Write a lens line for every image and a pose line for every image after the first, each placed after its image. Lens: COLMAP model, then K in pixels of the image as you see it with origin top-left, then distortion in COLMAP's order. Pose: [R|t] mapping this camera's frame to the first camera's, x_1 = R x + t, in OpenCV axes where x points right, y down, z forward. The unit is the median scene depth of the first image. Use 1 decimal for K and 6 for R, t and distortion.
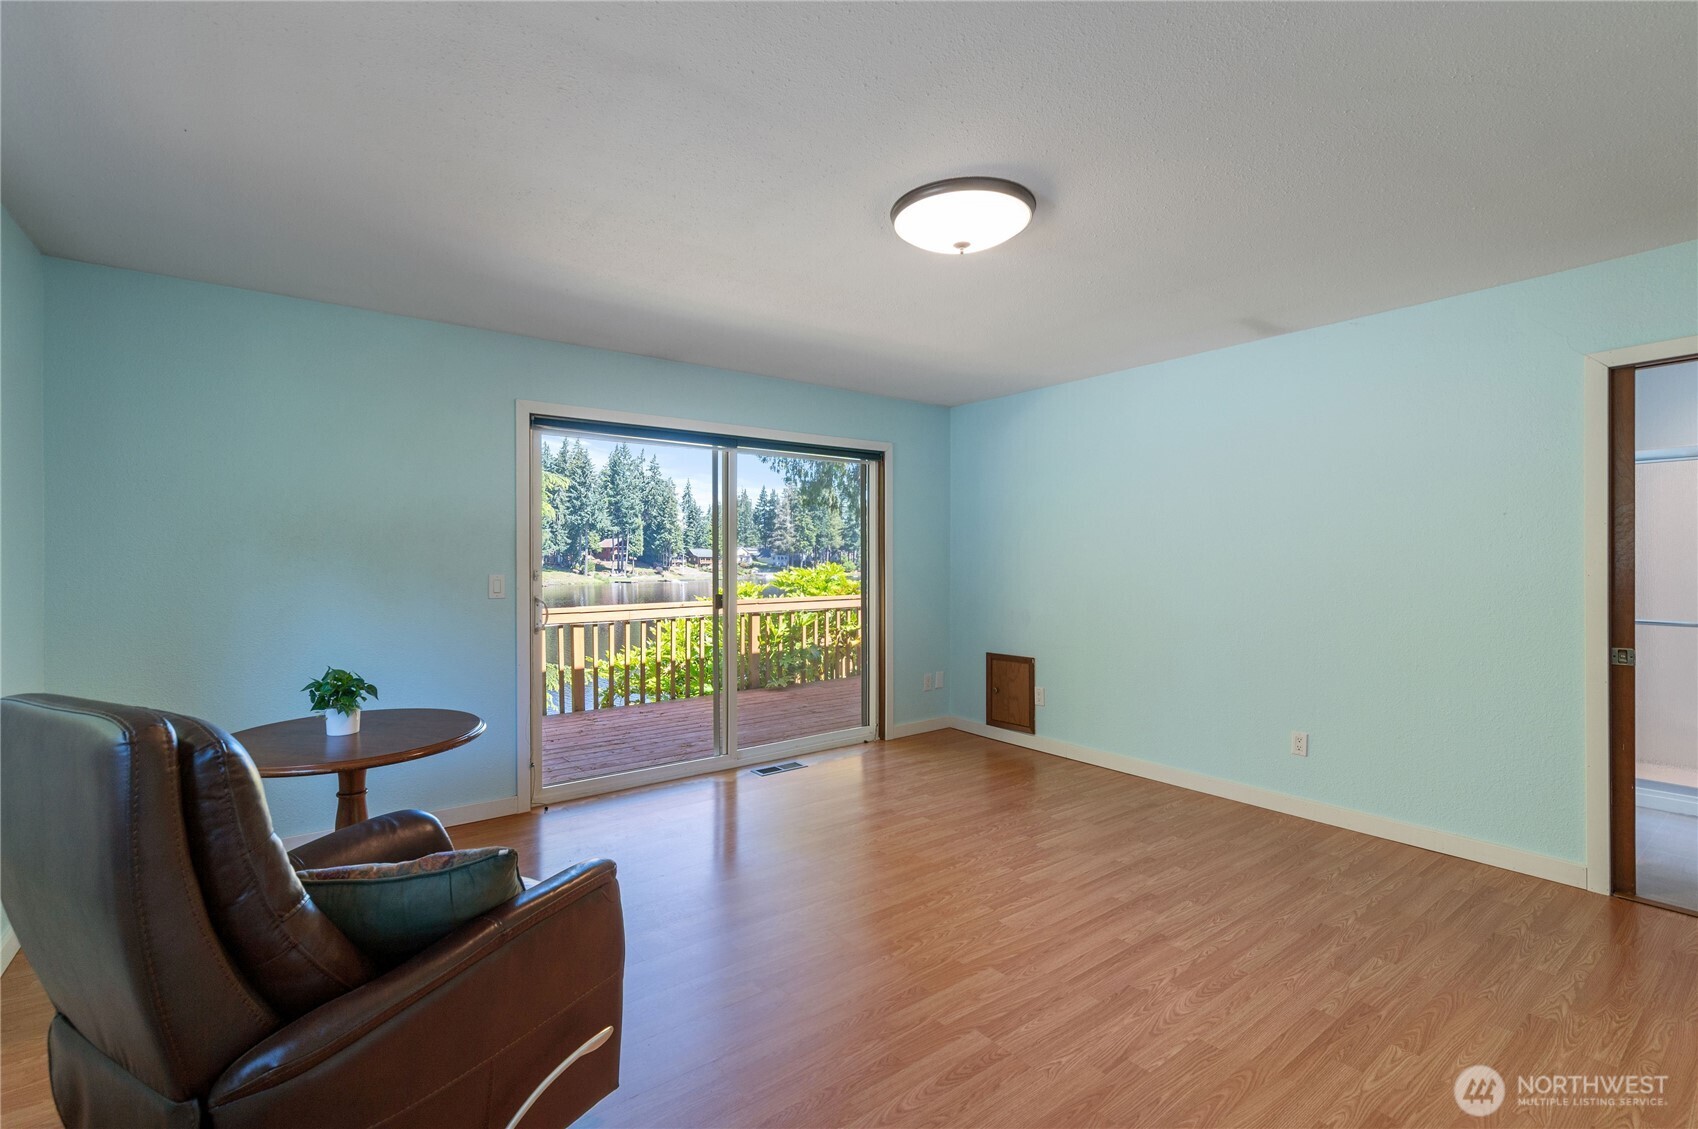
lens RADIAL K [[756.1, 0, 849.0], [0, 756.1, 564.5], [0, 0, 1]] dist [-0.000842, -0.000236]
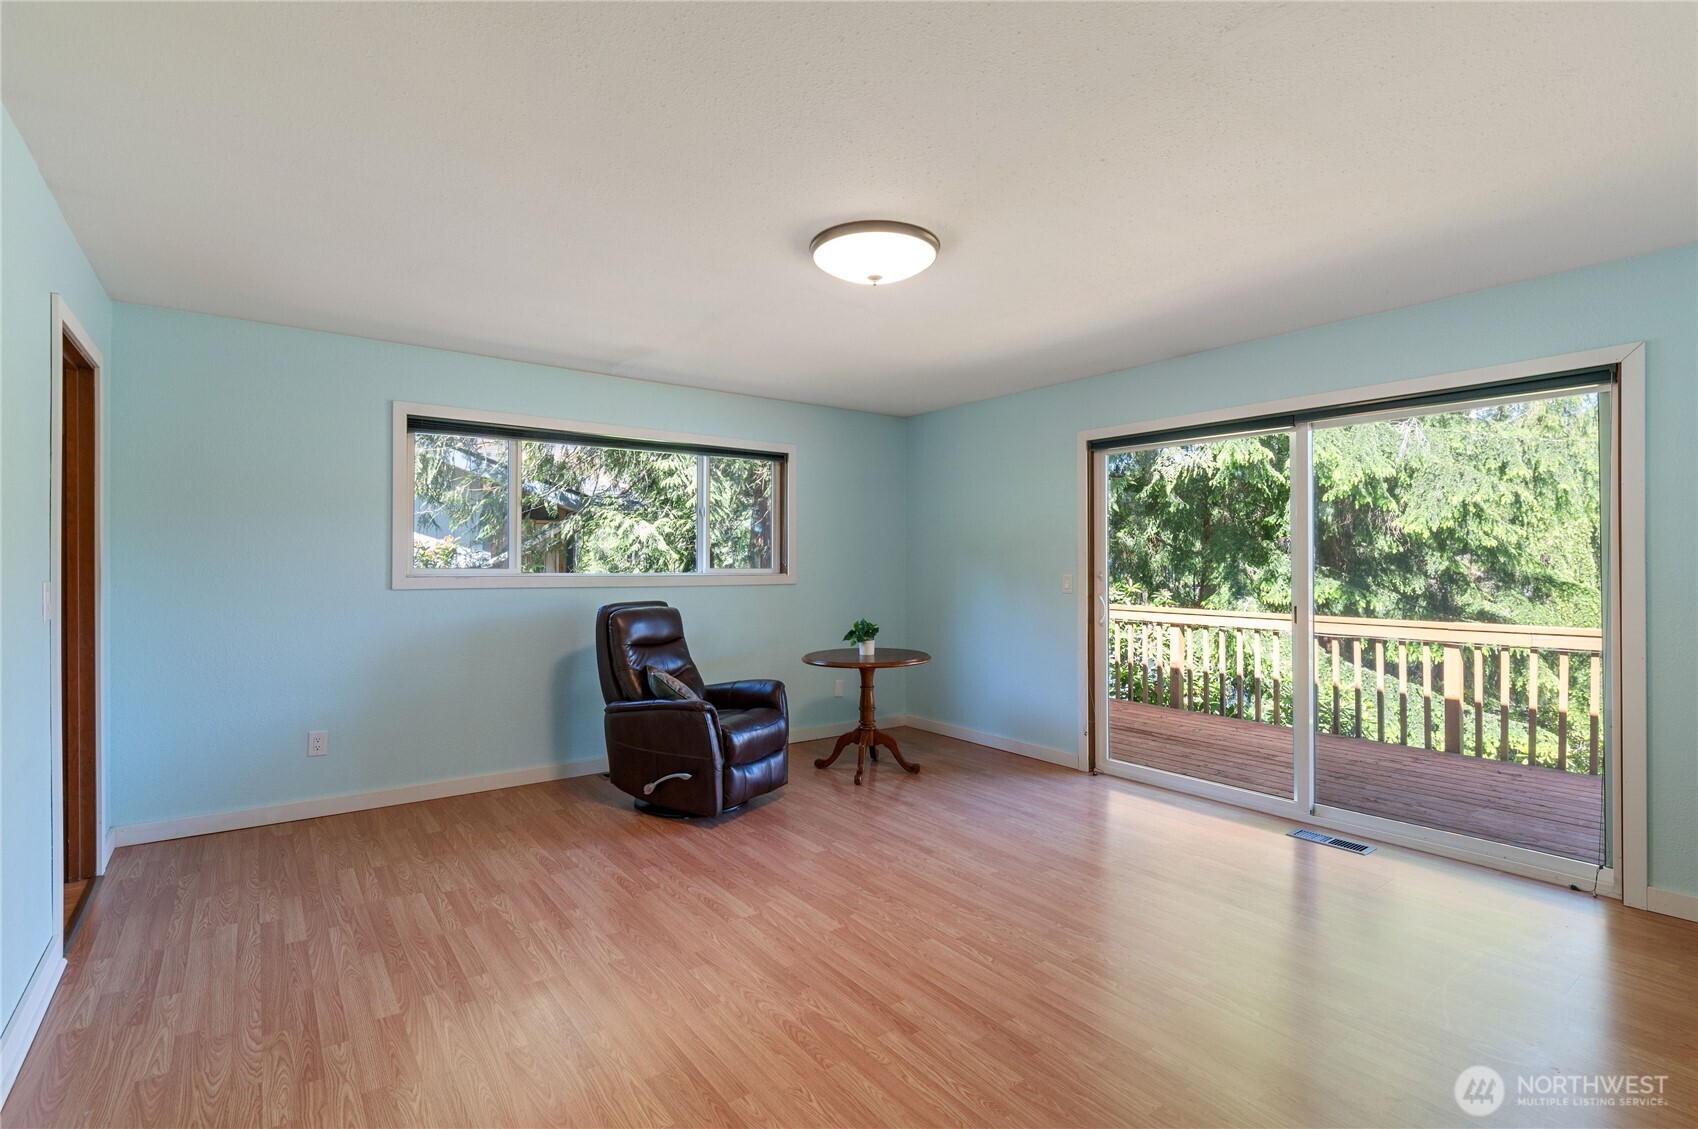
lens RADIAL K [[815.0, 0, 849.0], [0, 815.0, 564.5], [0, 0, 1]] dist [0.001839, 0.000240]
pose [[-0.018818, 0.005813, -0.999806, 1.263148], [-0.009671, 0.999935, 0.005995, -0.009825], [0.999776, 0.009782, -0.018760, 0.930256]]
